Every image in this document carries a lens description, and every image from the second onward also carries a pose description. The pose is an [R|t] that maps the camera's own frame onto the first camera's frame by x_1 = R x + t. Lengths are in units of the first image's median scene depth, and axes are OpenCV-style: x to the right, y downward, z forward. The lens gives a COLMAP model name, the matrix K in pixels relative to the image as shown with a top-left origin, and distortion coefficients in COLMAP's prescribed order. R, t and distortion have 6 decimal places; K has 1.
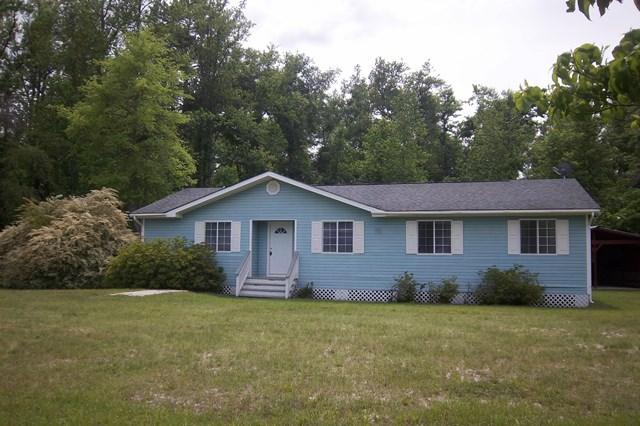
lens RADIAL K [[555.0, 0, 323.0], [0, 555.0, 213.6], [0, 0, 1]] dist [-0.078395, -0.005101]
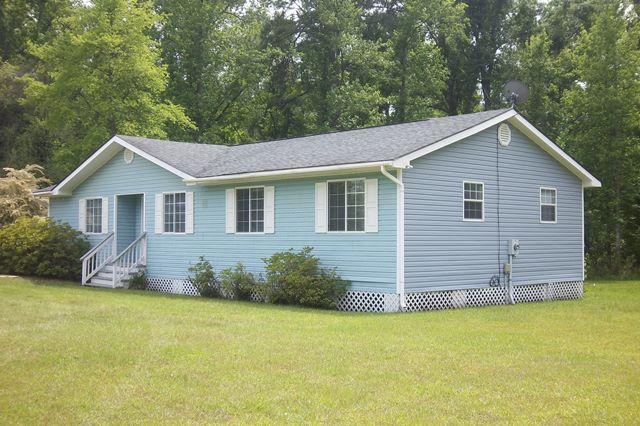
lens RADIAL K [[837.4, 0, 319.2], [0, 837.4, 211.3], [0, 0, 1]] dist [-0.206692, 0.000000]
pose [[0.859316, -0.028706, -0.510638, 0.803698], [0.051475, 0.998208, 0.030509, 0.014702], [0.508848, -0.052502, 0.859254, 0.098706]]
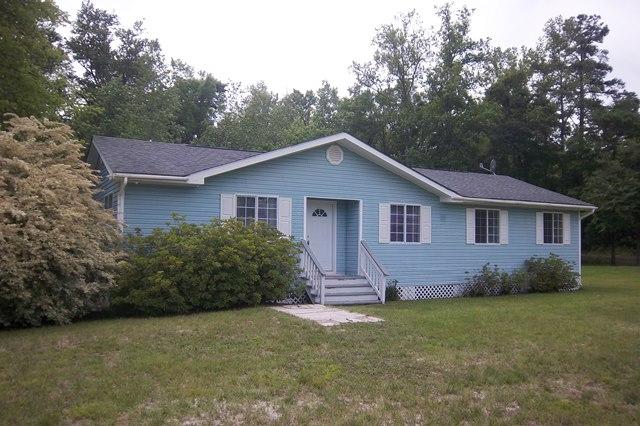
lens RADIAL K [[555.0, 0, 320.9], [0, 555.0, 214.5], [0, 0, 1]] dist [-0.078395, -0.005101]
pose [[0.693928, 0.033678, 0.719256, -0.658247], [-0.054927, 0.998471, 0.006241, 0.030433], [-0.717946, -0.043837, 0.694717, 0.520948]]
